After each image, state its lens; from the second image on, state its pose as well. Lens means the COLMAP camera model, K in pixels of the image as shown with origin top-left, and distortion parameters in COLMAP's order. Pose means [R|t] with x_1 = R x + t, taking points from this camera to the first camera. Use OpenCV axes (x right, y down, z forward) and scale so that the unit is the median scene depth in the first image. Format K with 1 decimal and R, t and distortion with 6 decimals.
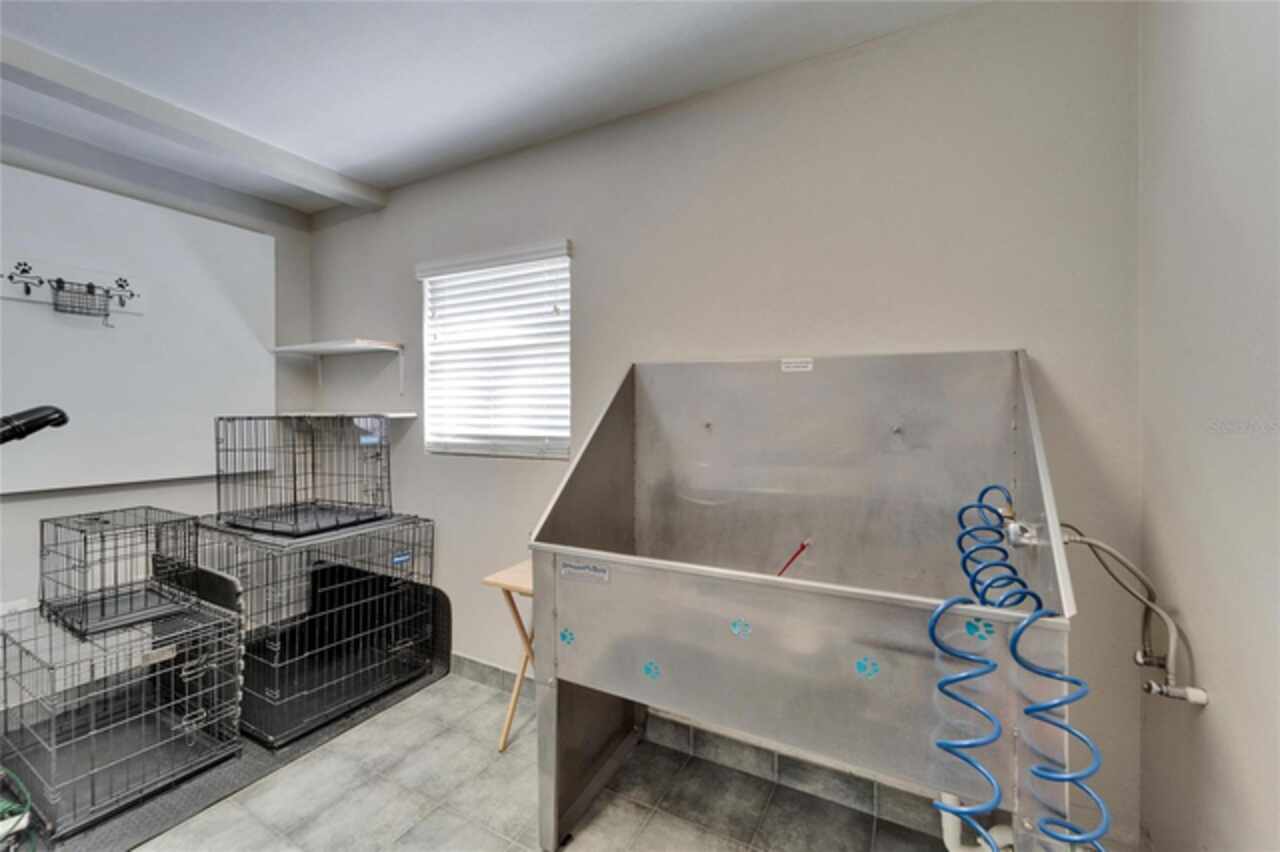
lens RADIAL K [[519.6, 0, 631.3], [0, 519.6, 410.7], [0, 0, 1]] dist [-0.000268, -0.000137]
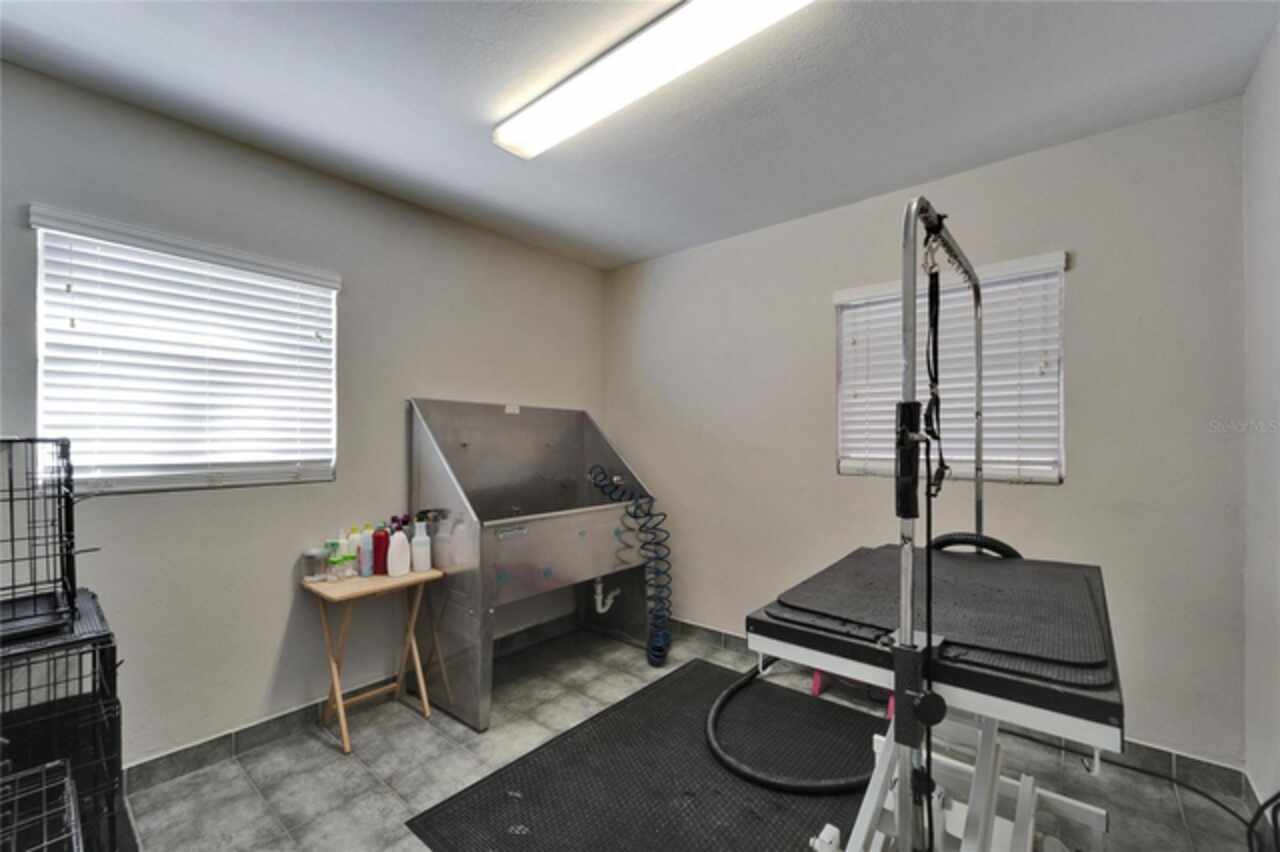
lens RADIAL K [[527.3, 0, 640.0], [0, 527.3, 426.0], [0, 0, 1]] dist [-0.001151, -0.000172]
pose [[0.192393, 0.023074, 0.981047, -0.973646], [-0.003850, 0.999734, -0.022759, 0.004563], [-0.981310, 0.000602, 0.192430, 0.162623]]
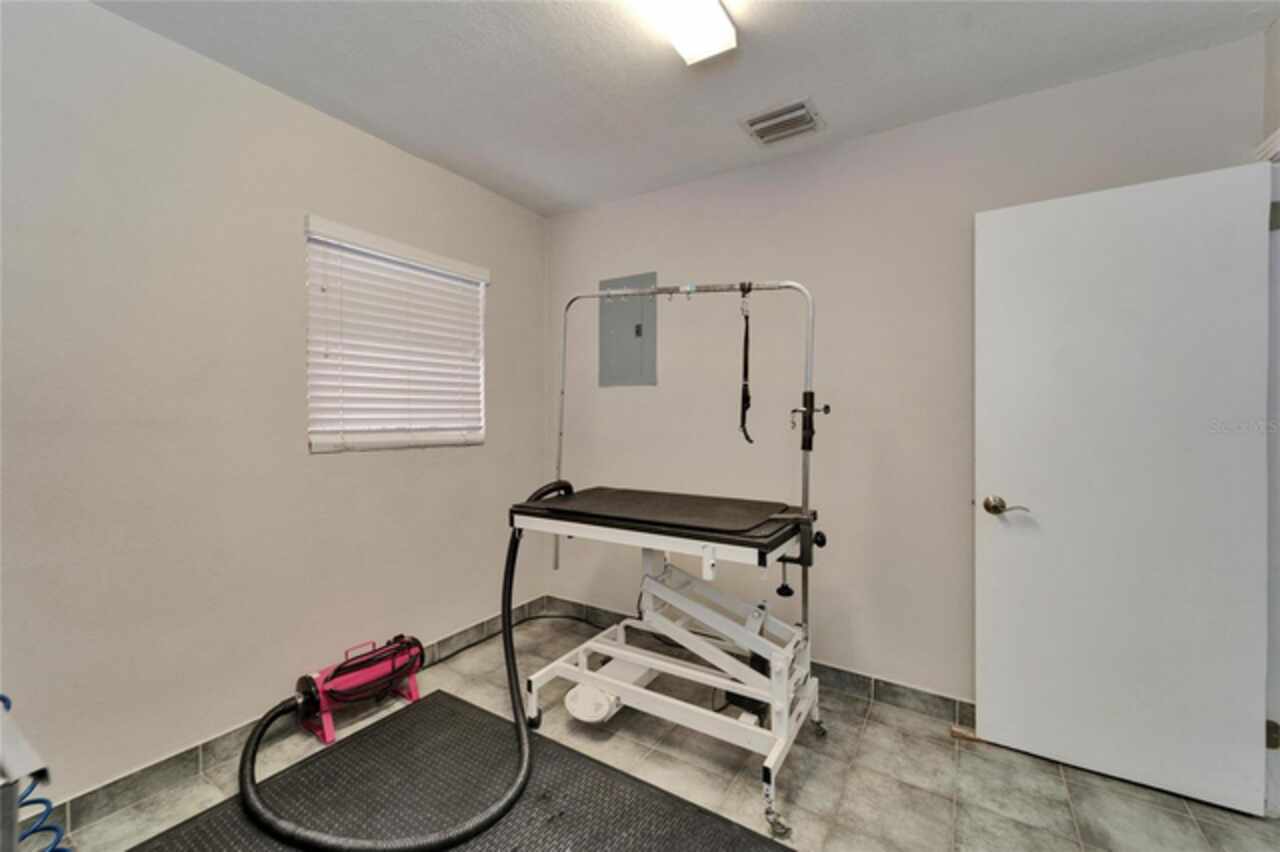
lens RADIAL K [[519.6, 0, 631.3], [0, 519.6, 410.7], [0, 0, 1]] dist [-0.000268, -0.000137]
pose [[-0.997674, -0.003139, 0.068088, -0.362457], [-0.003870, 0.999936, -0.010615, 0.016676], [-0.068050, -0.010854, -0.997623, 0.794302]]
